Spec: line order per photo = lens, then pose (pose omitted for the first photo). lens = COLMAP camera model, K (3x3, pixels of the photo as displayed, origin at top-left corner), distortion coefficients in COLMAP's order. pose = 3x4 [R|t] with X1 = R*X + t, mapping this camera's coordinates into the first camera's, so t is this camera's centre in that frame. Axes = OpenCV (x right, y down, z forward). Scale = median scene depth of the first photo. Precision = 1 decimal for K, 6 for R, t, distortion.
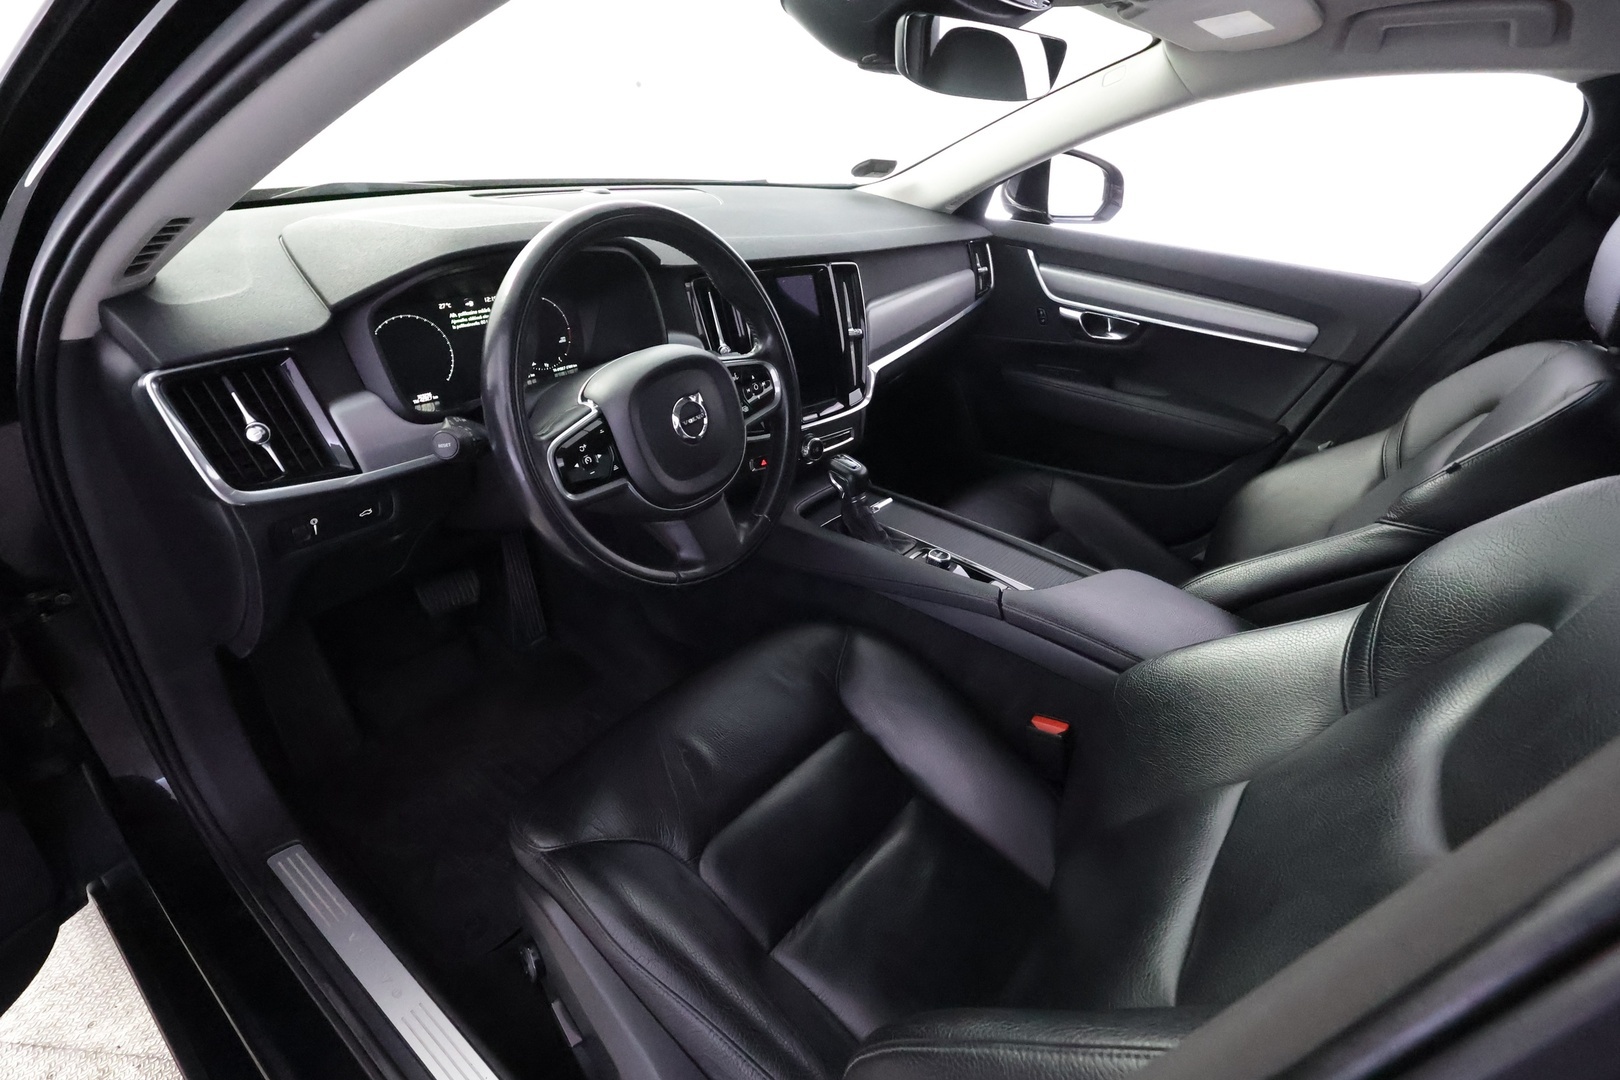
lens RADIAL K [[756.4, 0, 807.8], [0, 756.4, 532.9], [0, 0, 1]] dist [0.001442, 0.000856]
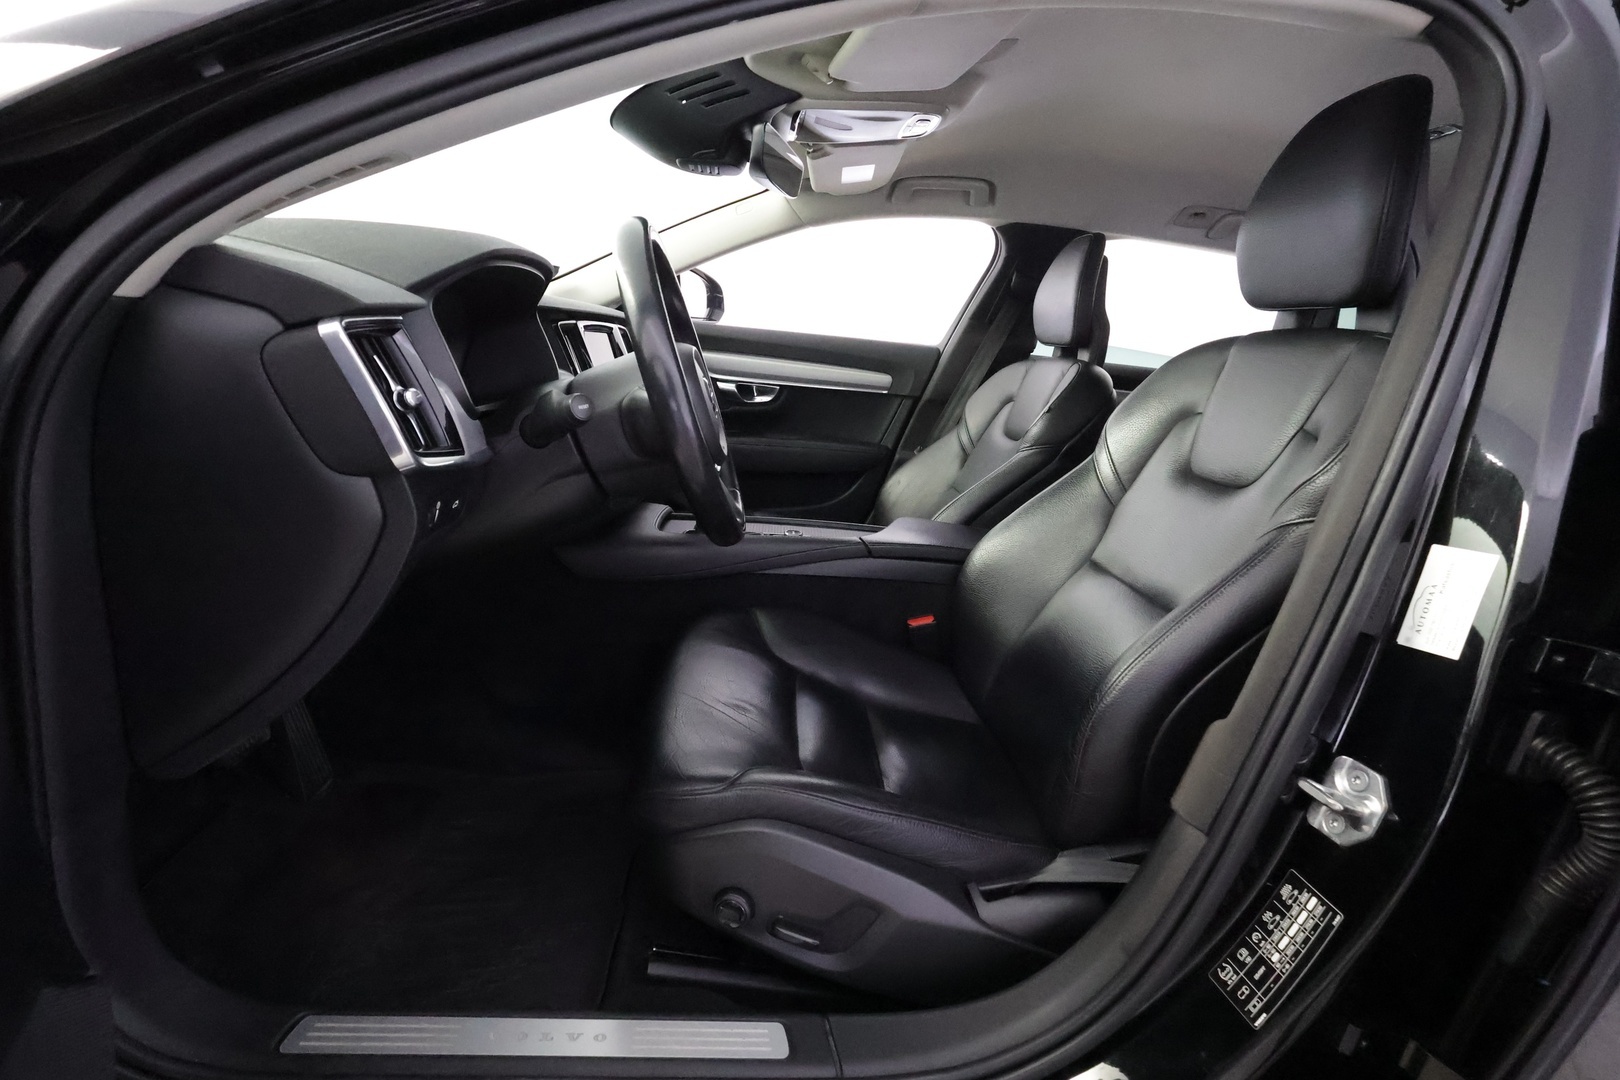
lens RADIAL K [[756.4, 0, 807.8], [0, 756.4, 532.9], [0, 0, 1]] dist [0.001442, 0.000856]
pose [[0.757140, -0.168953, 0.631026, -0.448861], [0.288331, 0.953222, -0.090737, 0.112491], [-0.586177, 0.250644, 0.770437, 0.018995]]
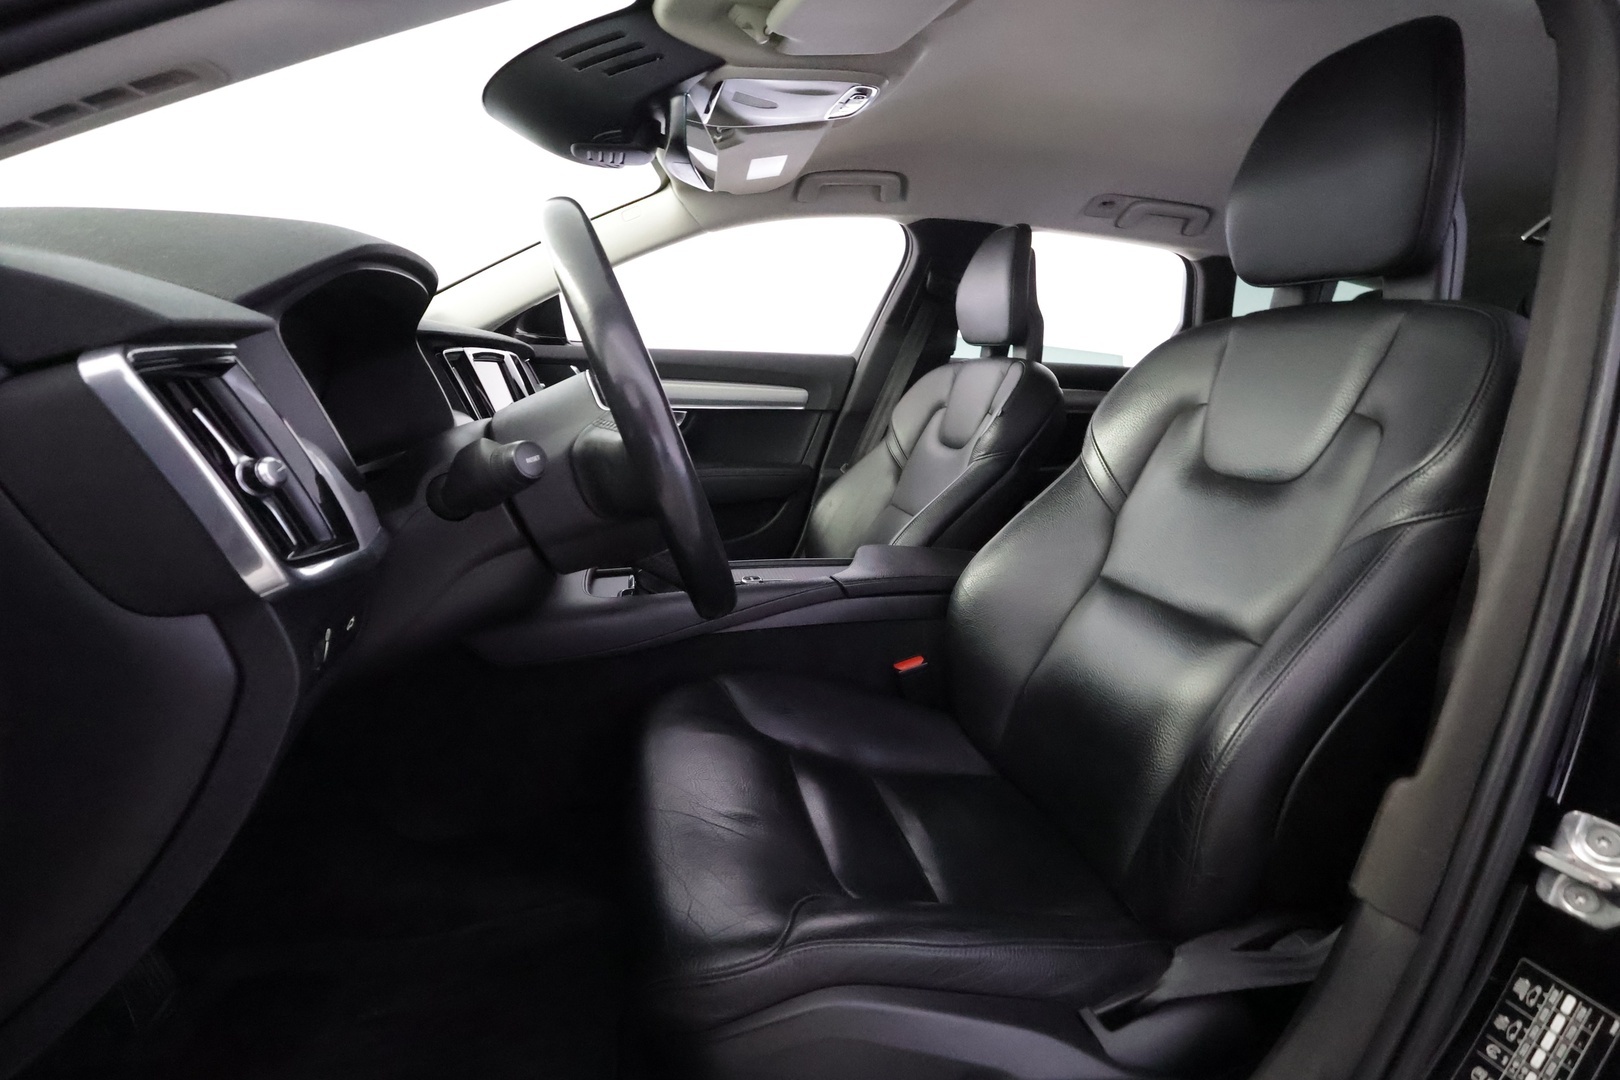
lens RADIAL K [[753.2, 0, 803.8], [0, 753.2, 540.4], [0, 0, 1]] dist [-0.000513, 0.005035]
pose [[0.628085, -0.232982, 0.742448, -0.418727], [0.396933, 0.916583, -0.048165, 0.044245], [-0.669293, 0.324954, 0.668170, 0.168740]]
